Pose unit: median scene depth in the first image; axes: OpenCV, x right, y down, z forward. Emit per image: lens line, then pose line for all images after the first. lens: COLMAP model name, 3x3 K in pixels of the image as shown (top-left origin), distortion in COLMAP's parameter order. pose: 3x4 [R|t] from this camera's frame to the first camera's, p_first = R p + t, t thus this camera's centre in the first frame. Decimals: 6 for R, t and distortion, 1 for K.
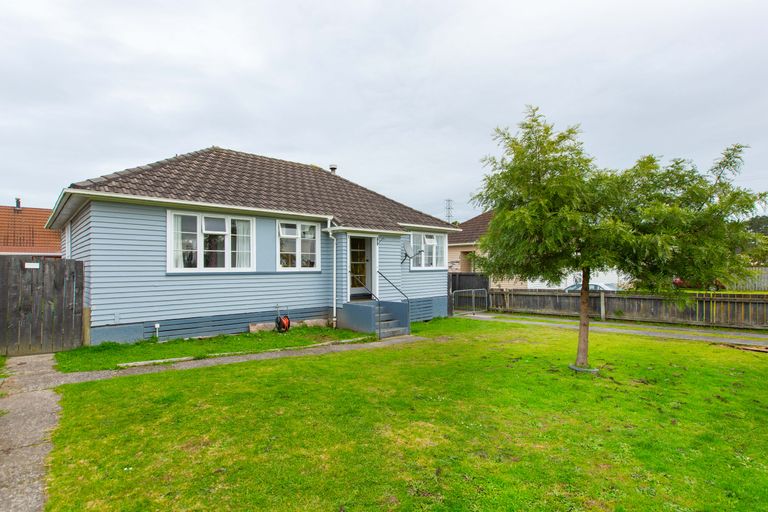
lens RADIAL K [[380.3, 0, 384.0], [0, 380.3, 256.0], [0, 0, 1]] dist [0.001989, 0.000031]
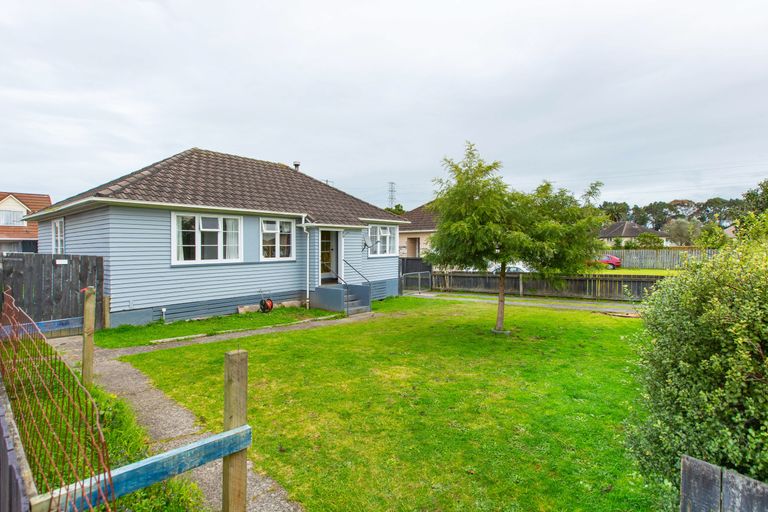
lens RADIAL K [[380.3, 0, 384.0], [0, 380.3, 256.0], [0, 0, 1]] dist [0.001989, 0.000031]
pose [[0.988080, -0.005414, 0.153844, -0.101682], [-0.003205, 0.998441, 0.055725, -0.051988], [-0.153906, -0.055554, 0.986523, -0.262141]]
